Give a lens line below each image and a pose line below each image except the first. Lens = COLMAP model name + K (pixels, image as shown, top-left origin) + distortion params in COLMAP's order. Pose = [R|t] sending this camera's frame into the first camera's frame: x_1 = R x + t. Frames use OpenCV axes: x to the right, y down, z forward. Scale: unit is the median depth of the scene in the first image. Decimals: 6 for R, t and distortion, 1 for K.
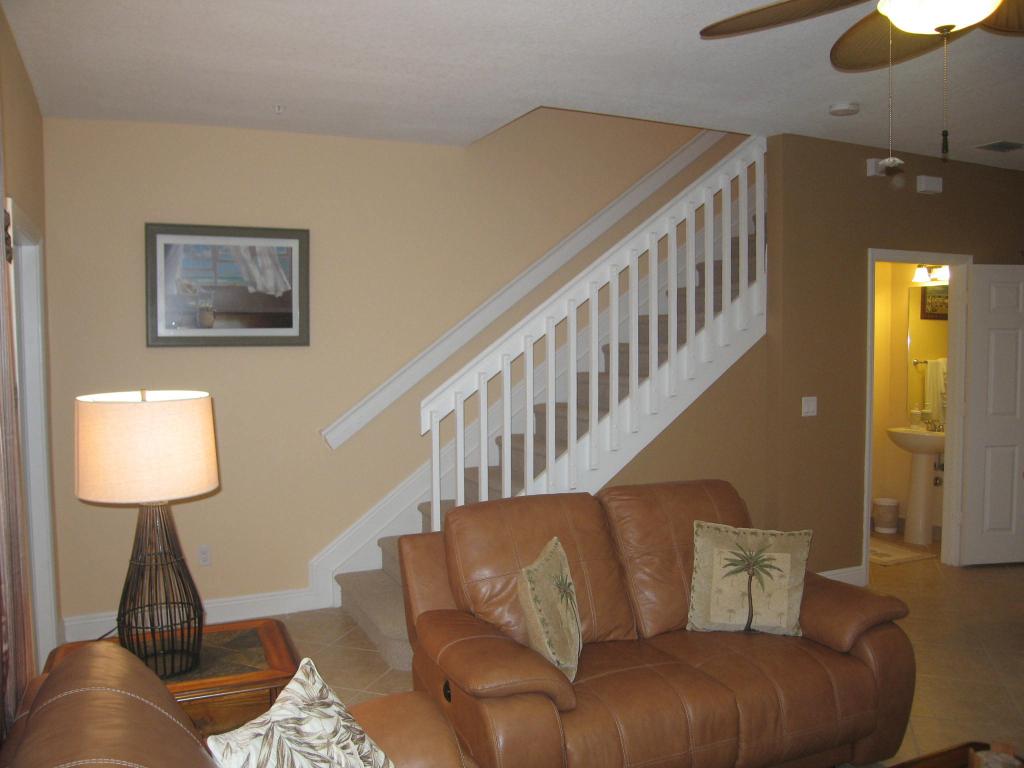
lens RADIAL K [[843.8, 0, 517.4], [0, 843.8, 392.6], [0, 0, 1]] dist [-0.132342, 0.094065]
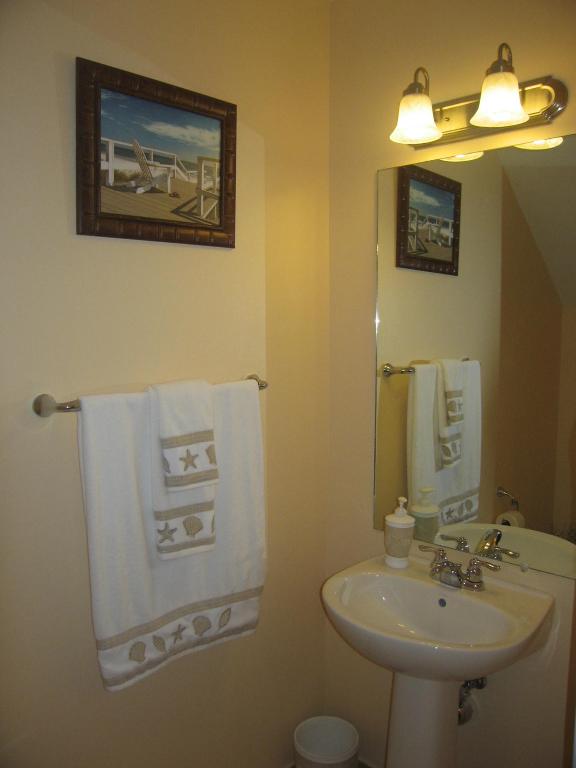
lens RADIAL K [[632.9, 0, 288.2], [0, 632.9, 383.4], [0, 0, 1]] dist [-0.132342, 0.094065]
pose [[0.936630, -0.037968, 0.348257, 0.322467], [0.021122, 0.998421, 0.052042, -0.047908], [-0.349683, -0.041388, 0.935954, 0.711347]]
